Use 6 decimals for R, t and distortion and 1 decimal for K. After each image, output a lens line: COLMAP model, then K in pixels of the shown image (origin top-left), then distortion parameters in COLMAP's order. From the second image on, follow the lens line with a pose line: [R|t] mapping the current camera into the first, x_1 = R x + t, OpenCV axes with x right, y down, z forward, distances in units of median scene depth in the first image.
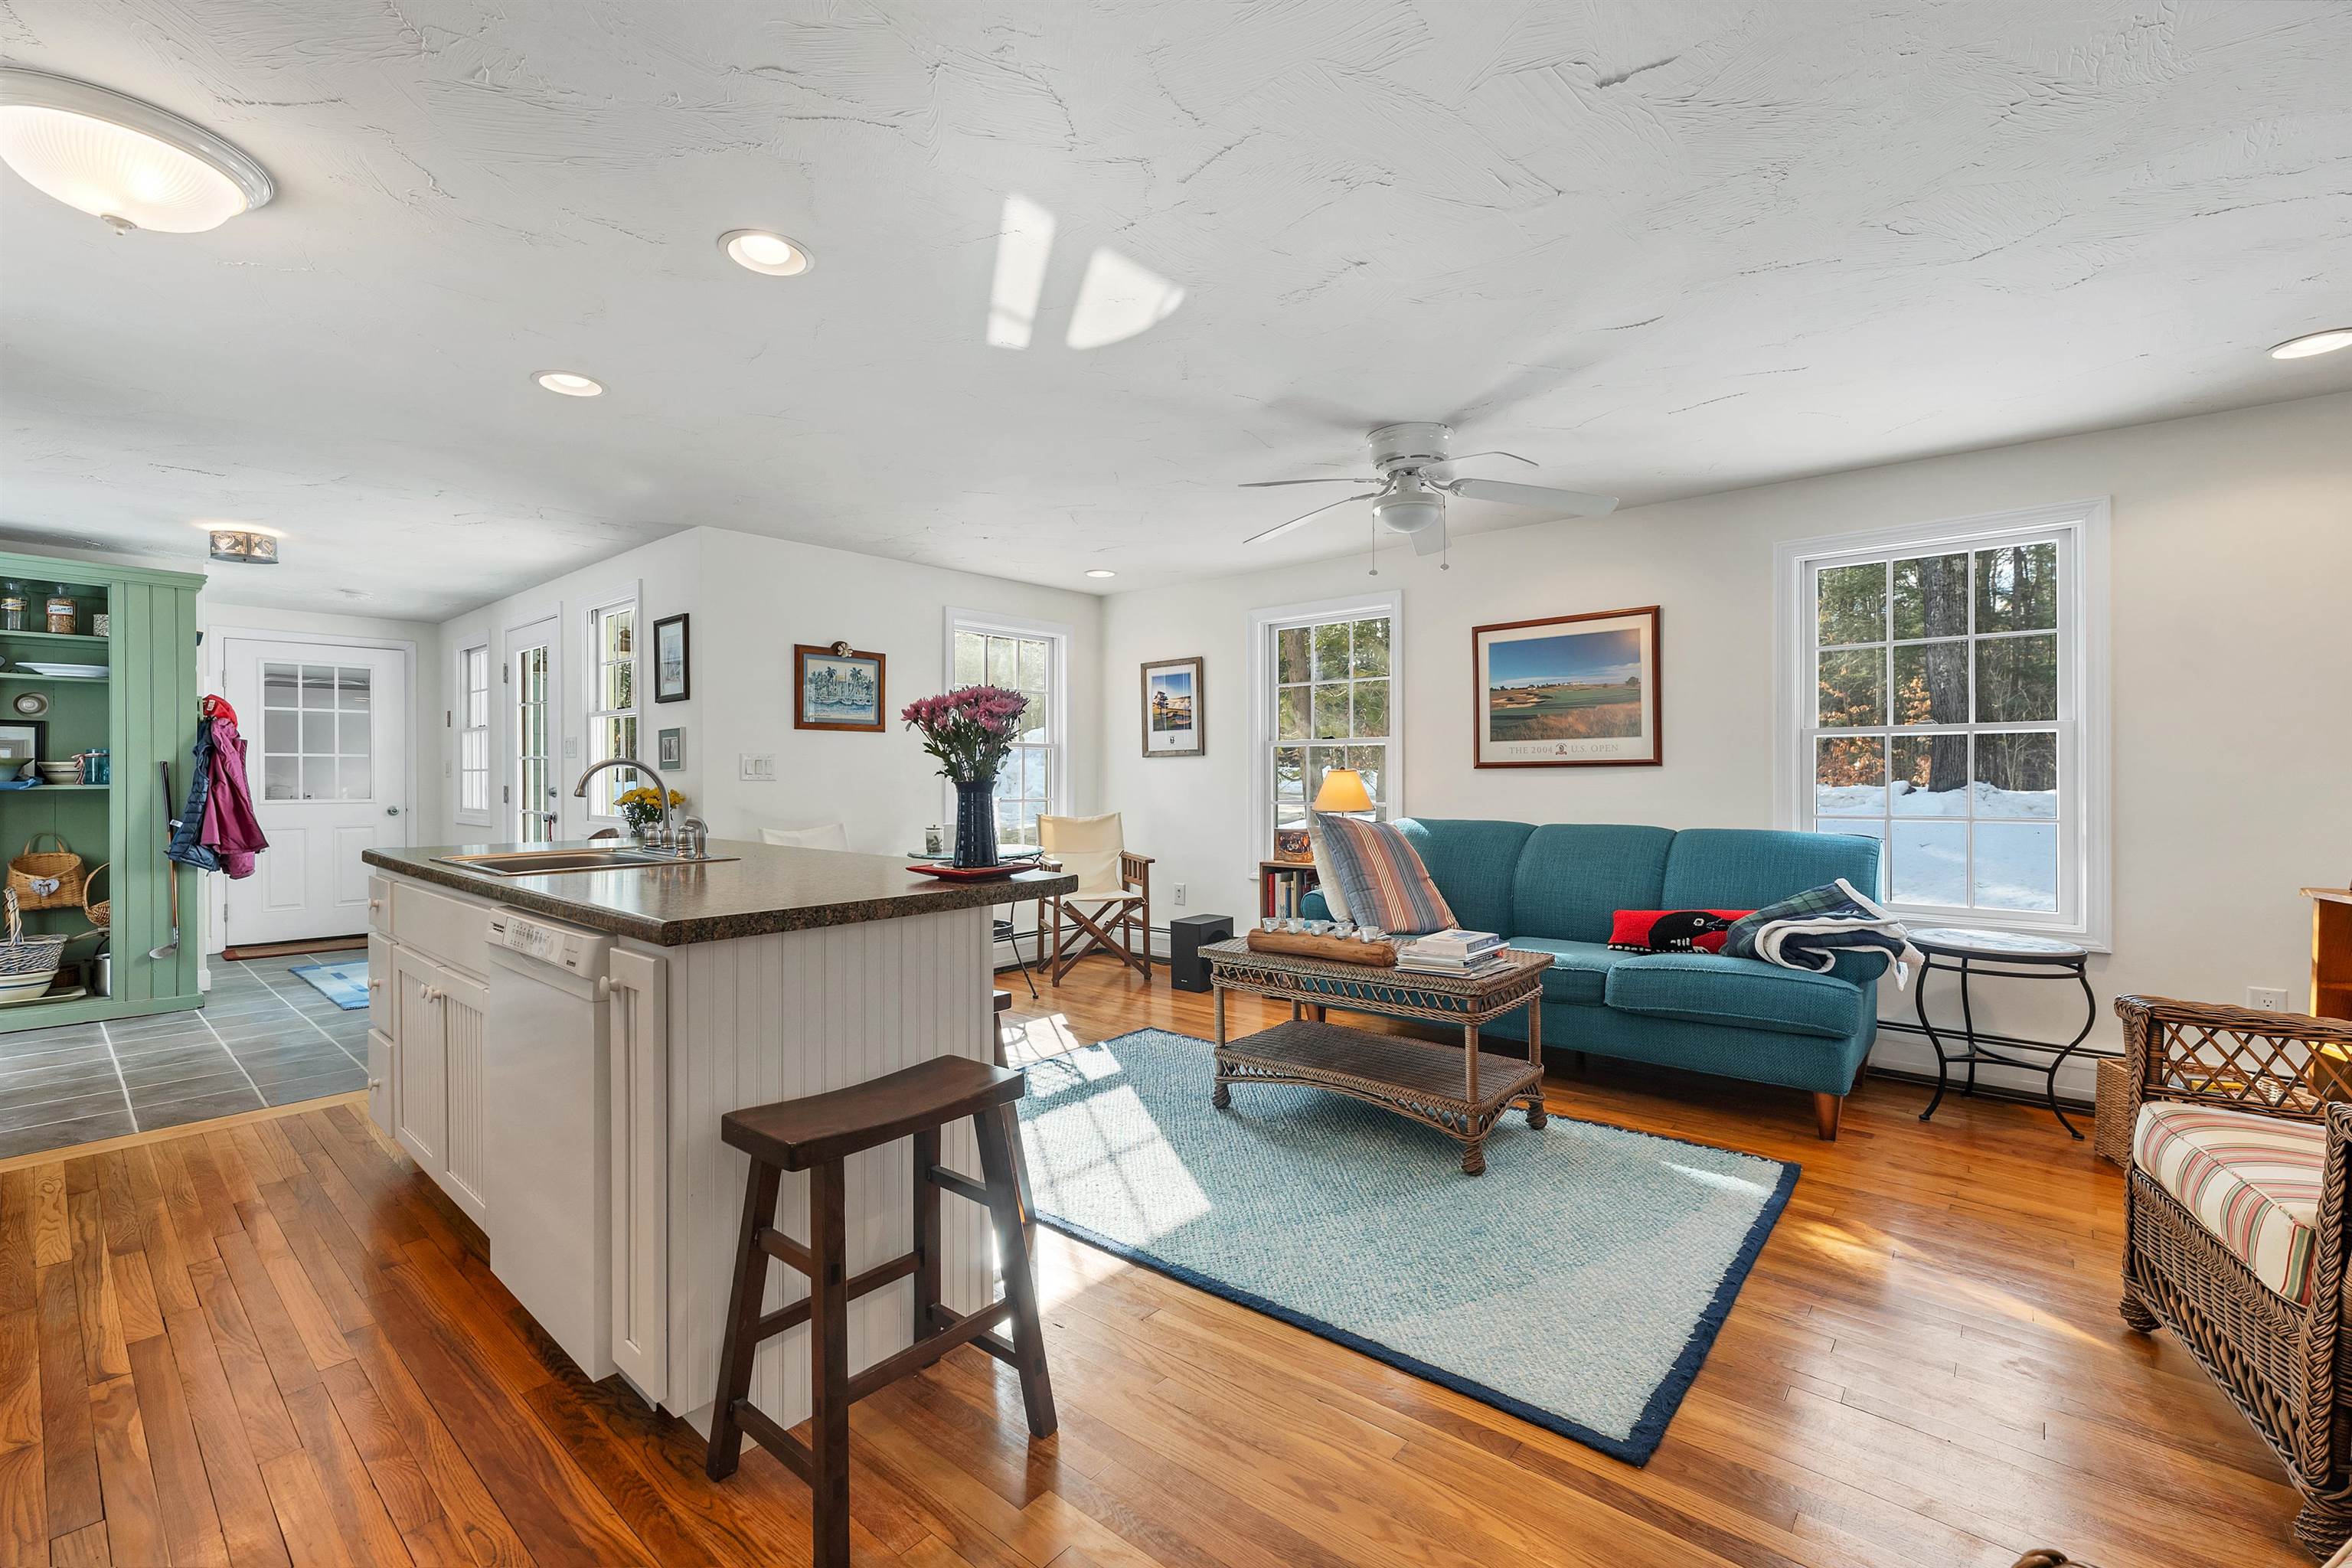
lens RADIAL K [[990.1, 0, 1146.3], [0, 990.1, 778.6], [0, 0, 1]] dist [0.010160, -0.001106]
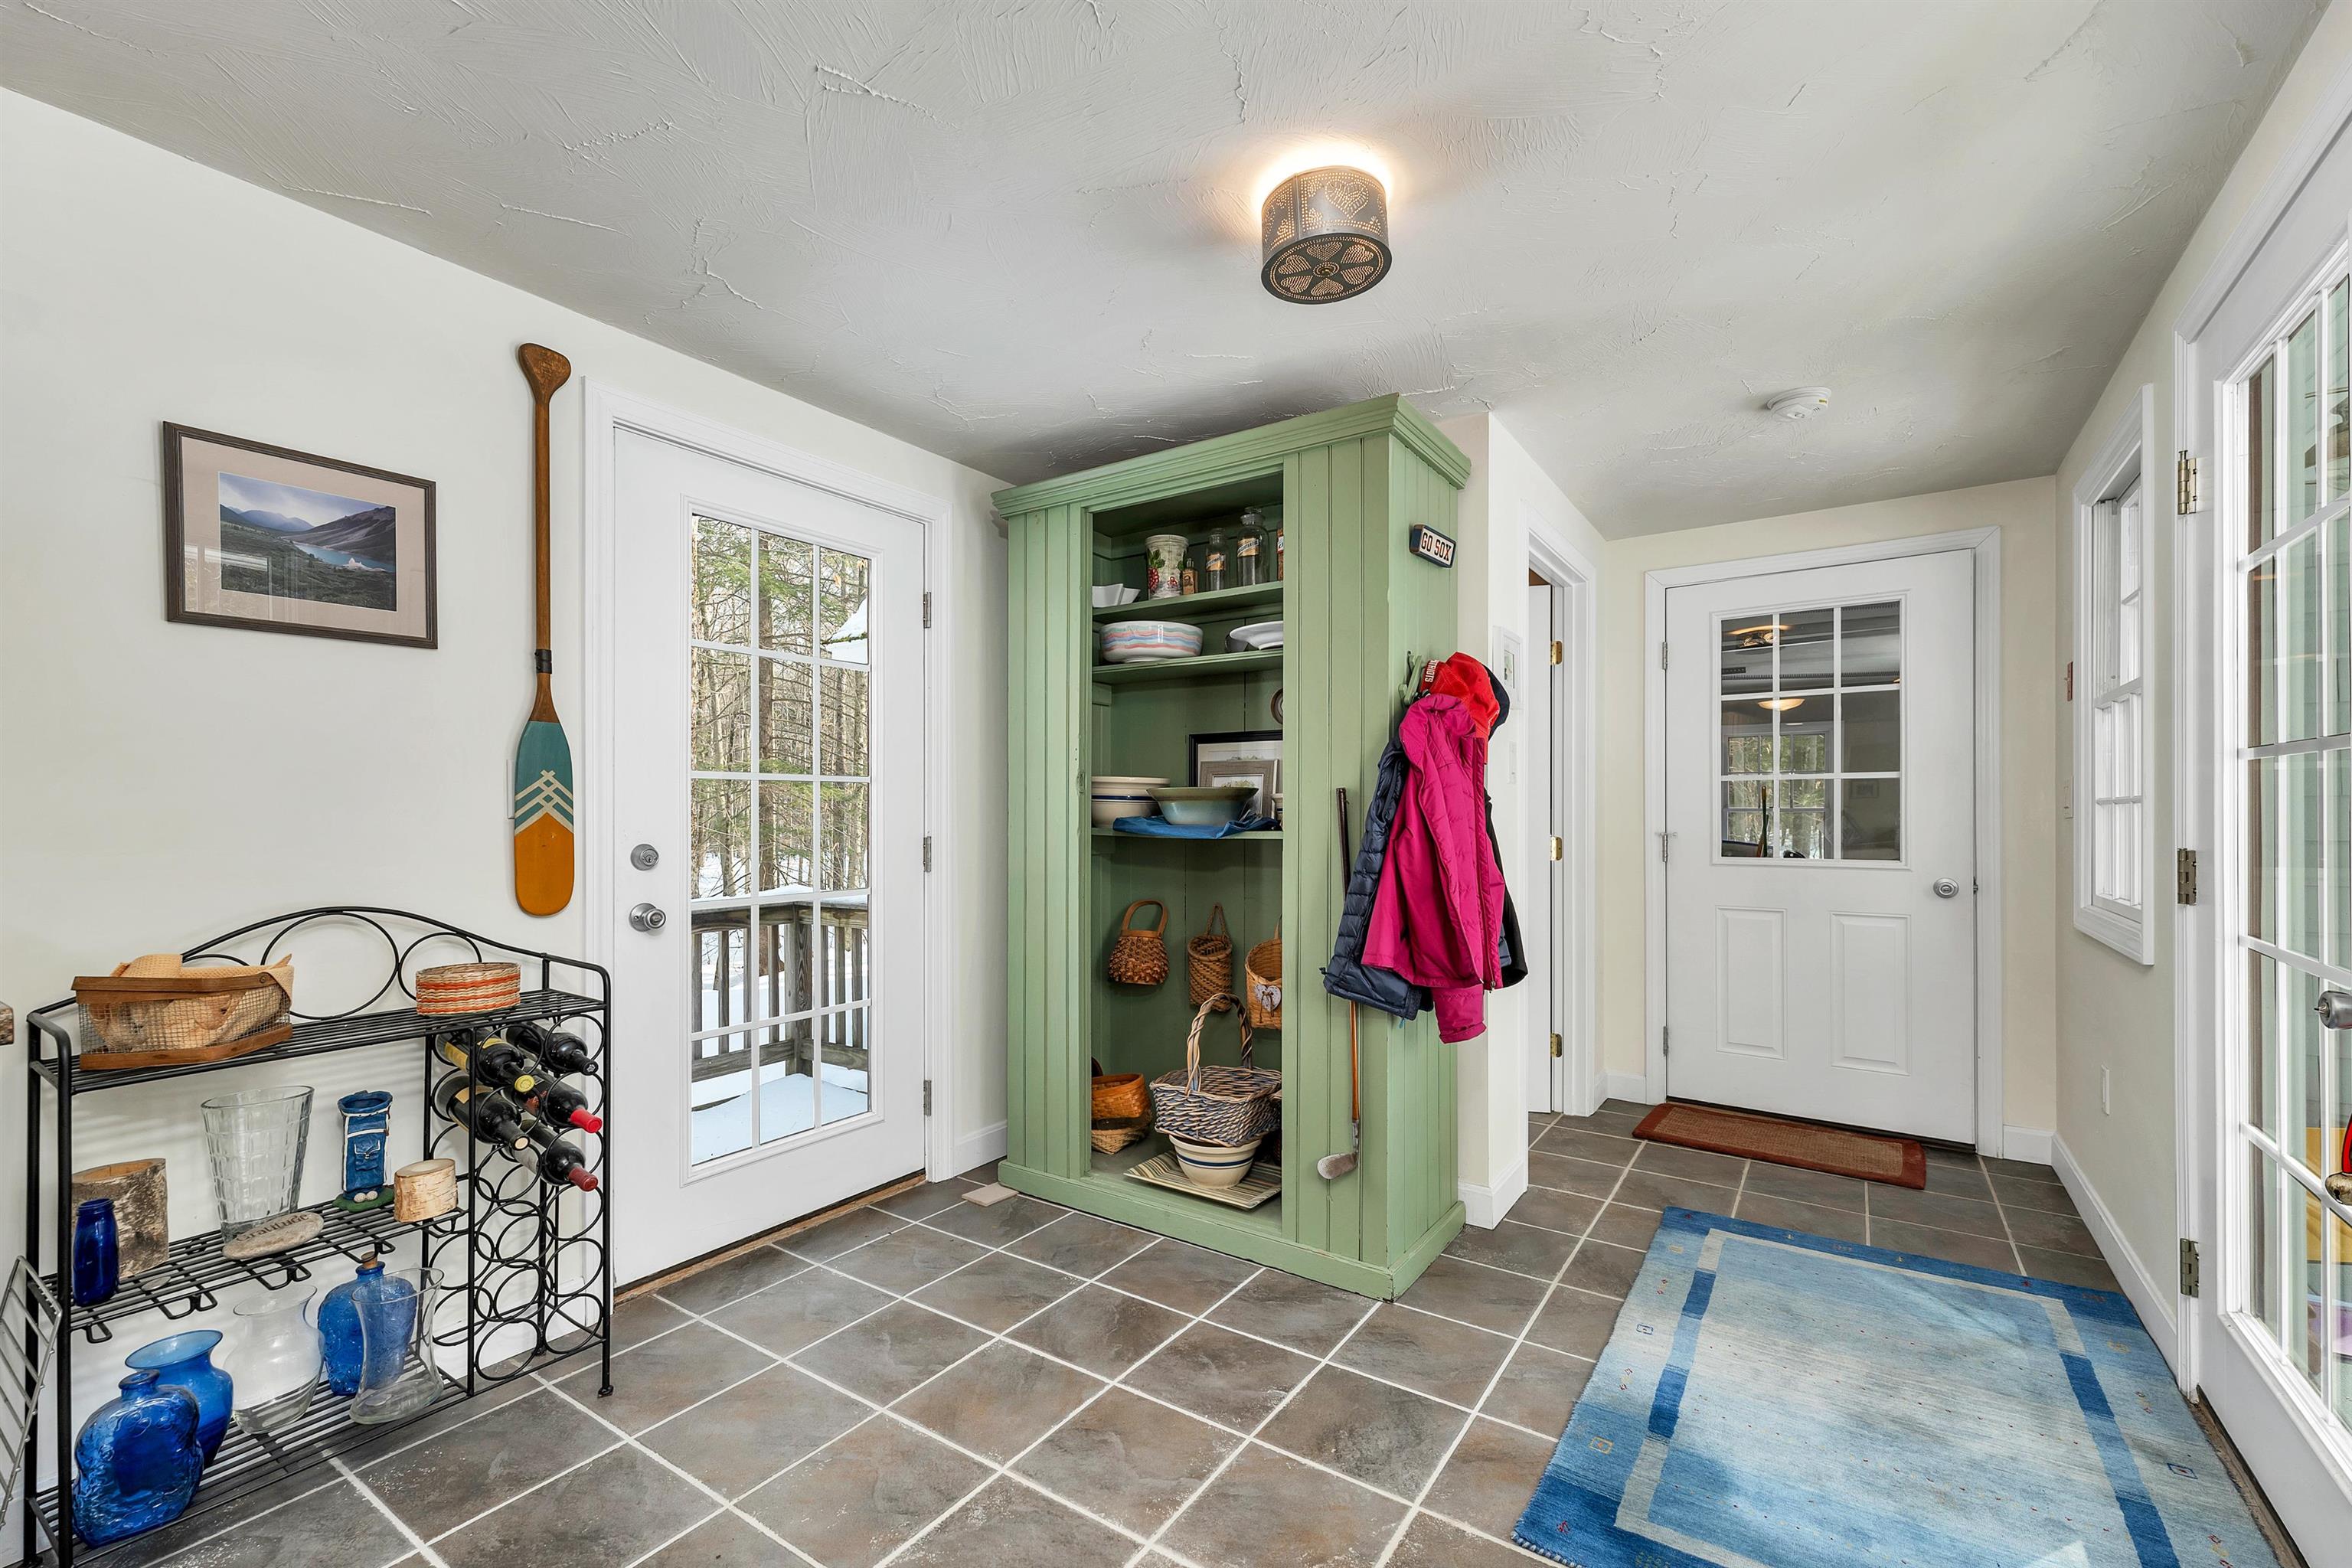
lens RADIAL K [[990.1, 0, 1192.5], [0, 990.1, 813.8], [0, 0, 1]] dist [0.010160, -0.001106]
pose [[0.137860, 0.001851, -0.990450, -0.482164], [-0.002558, 0.999996, 0.001513, -0.005036], [0.990448, 0.002325, 0.137865, 0.830757]]
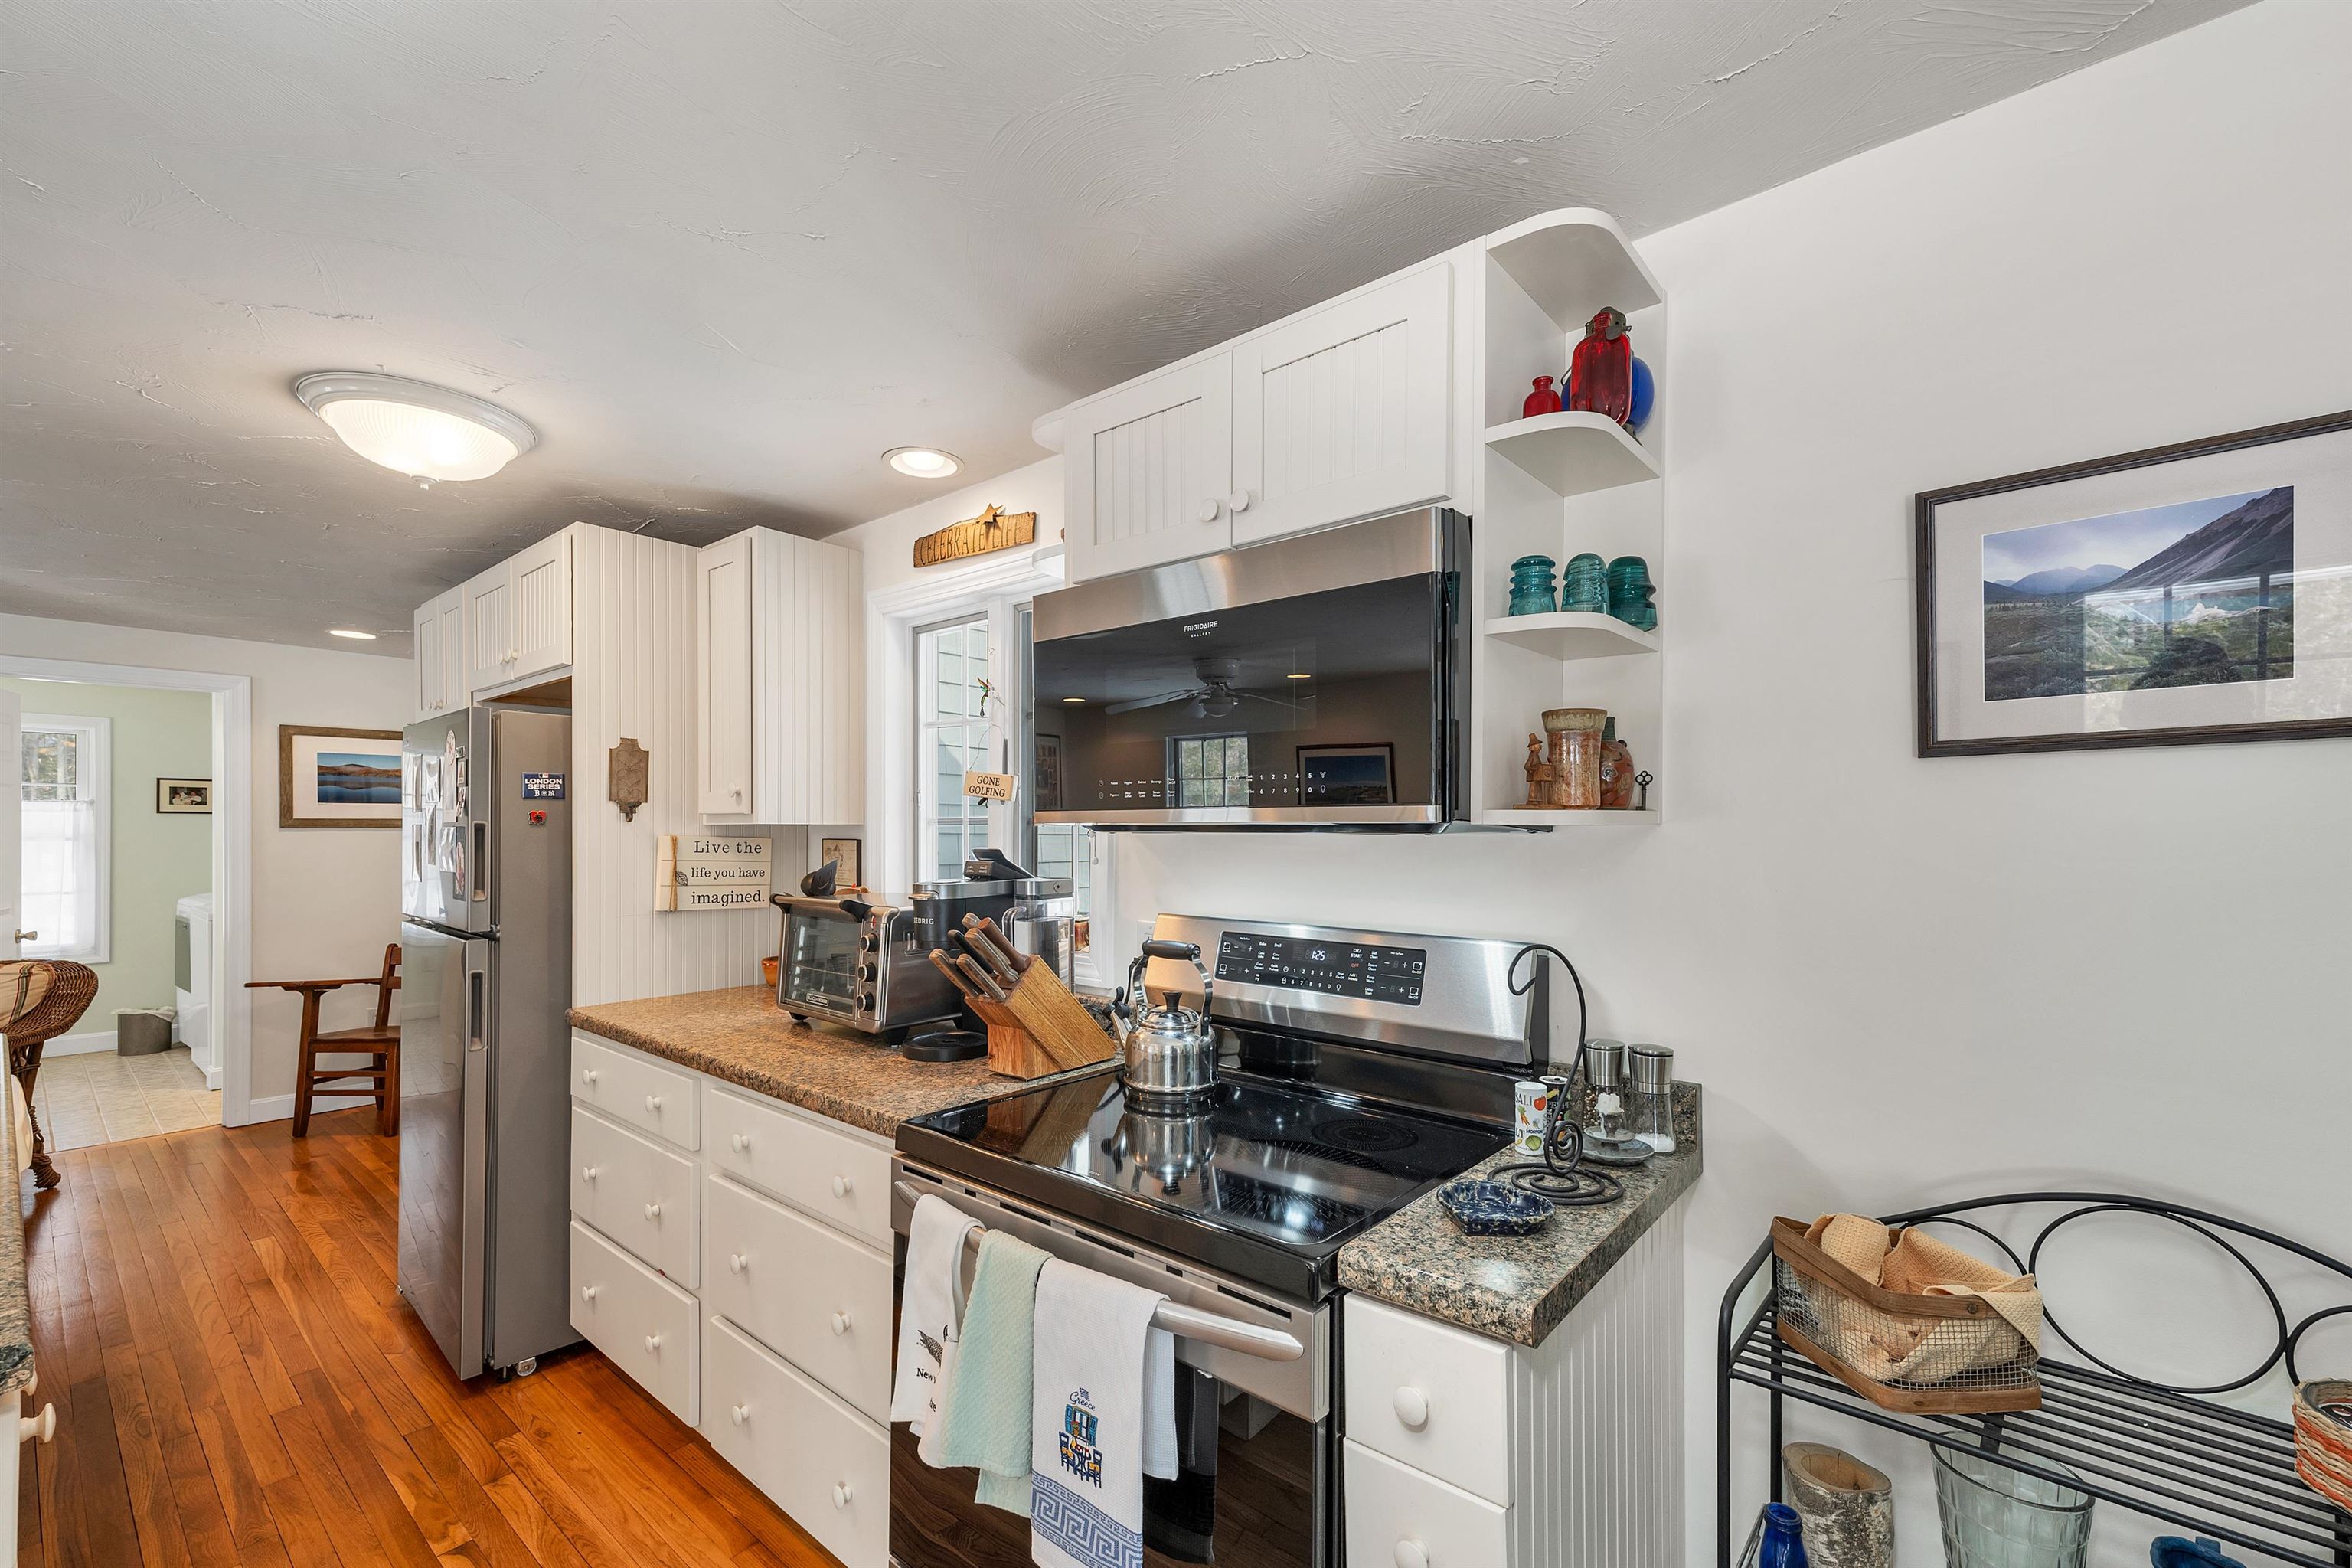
lens RADIAL K [[990.1, 0, 1168.7], [0, 990.1, 833.1], [0, 0, 1]] dist [0.010160, -0.001106]
pose [[-0.999792, -0.005566, -0.019619, -0.669035], [-0.005598, 0.999983, 0.001548, -0.048759], [0.019610, 0.001658, -0.999806, 0.783514]]
